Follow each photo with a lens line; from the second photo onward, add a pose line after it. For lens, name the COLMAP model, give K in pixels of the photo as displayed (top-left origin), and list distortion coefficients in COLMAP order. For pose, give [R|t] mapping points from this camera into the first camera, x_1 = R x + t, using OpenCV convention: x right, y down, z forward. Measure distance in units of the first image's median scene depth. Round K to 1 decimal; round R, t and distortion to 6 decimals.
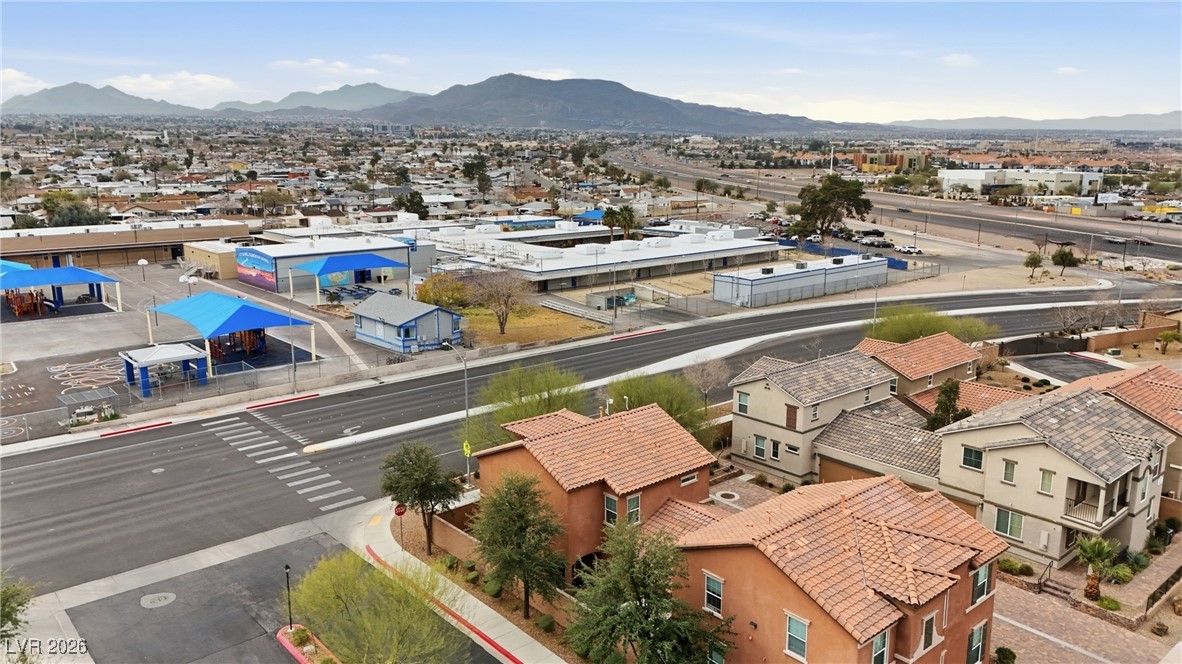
lens RADIAL K [[863.2, 0, 591.0], [0, 863.2, 332.0], [0, 0, 1]] dist [0.096857, -0.119818]
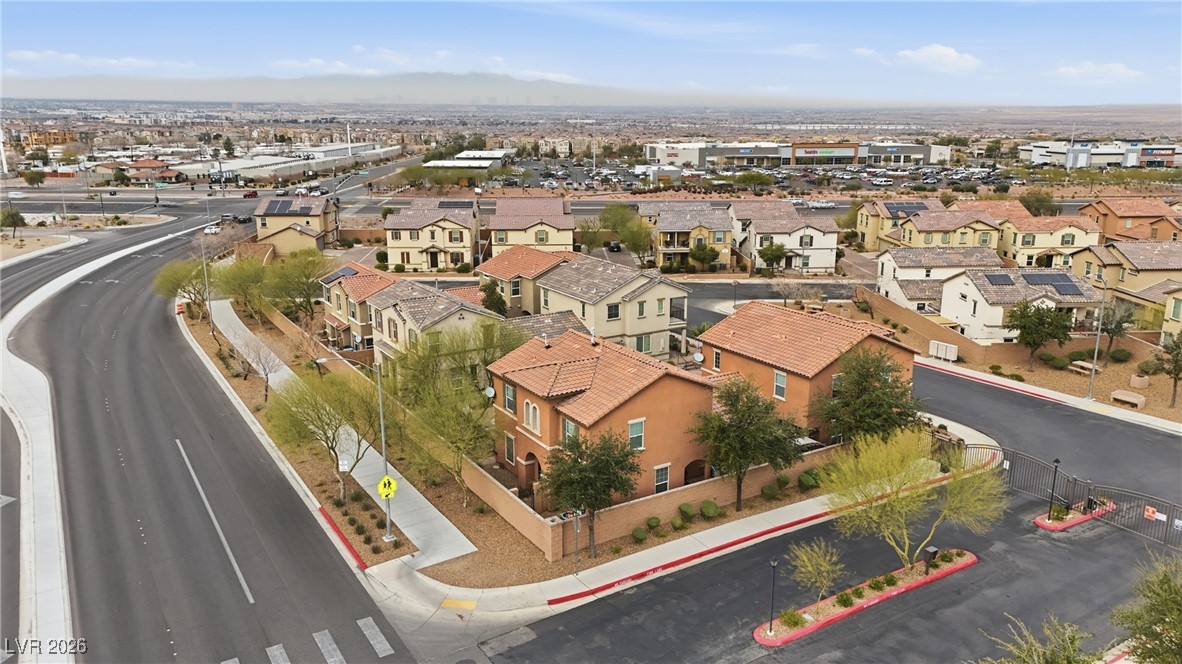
lens RADIAL K [[863.2, 0, 591.0], [0, 863.2, 332.0], [0, 0, 1]] dist [0.096857, -0.119818]
pose [[0.152901, -0.244954, 0.957402, -0.457504], [0.207258, 0.955197, 0.211290, -0.062933], [-0.966264, 0.166122, 0.196819, 0.393792]]
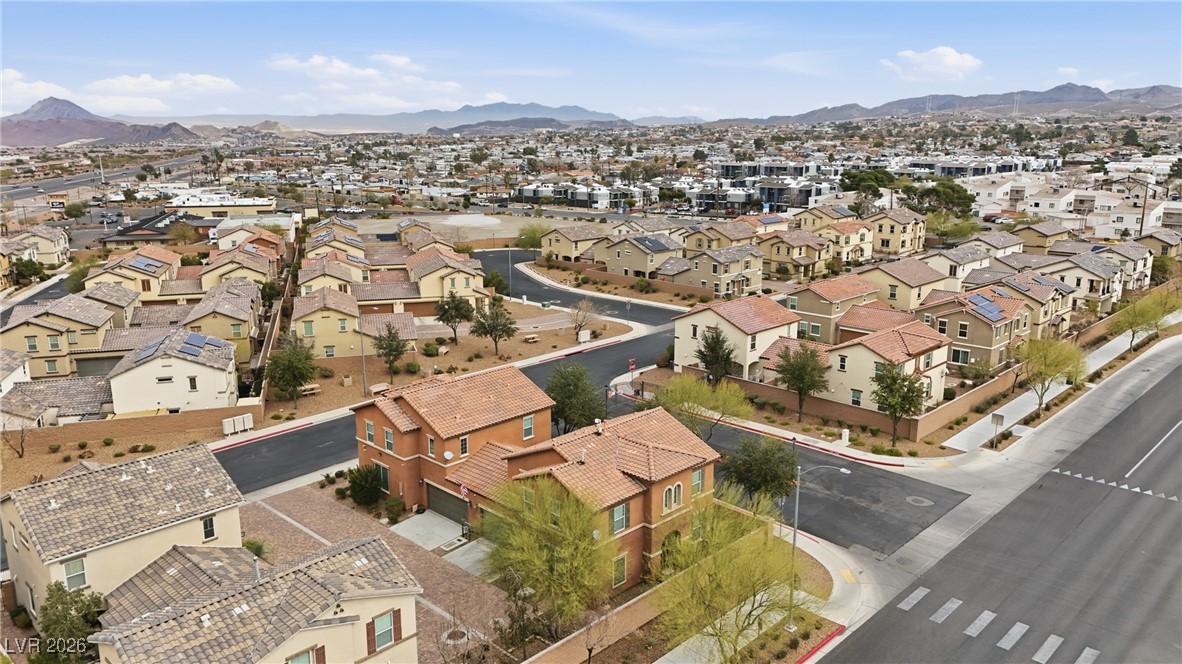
lens RADIAL K [[863.2, 0, 591.0], [0, 863.2, 332.0], [0, 0, 1]] dist [0.096857, -0.119818]
pose [[-0.996890, 0.023959, -0.075079, 0.052133], [-0.010633, 0.903070, 0.429361, -0.232164], [0.078089, 0.428824, -0.900007, 0.932823]]
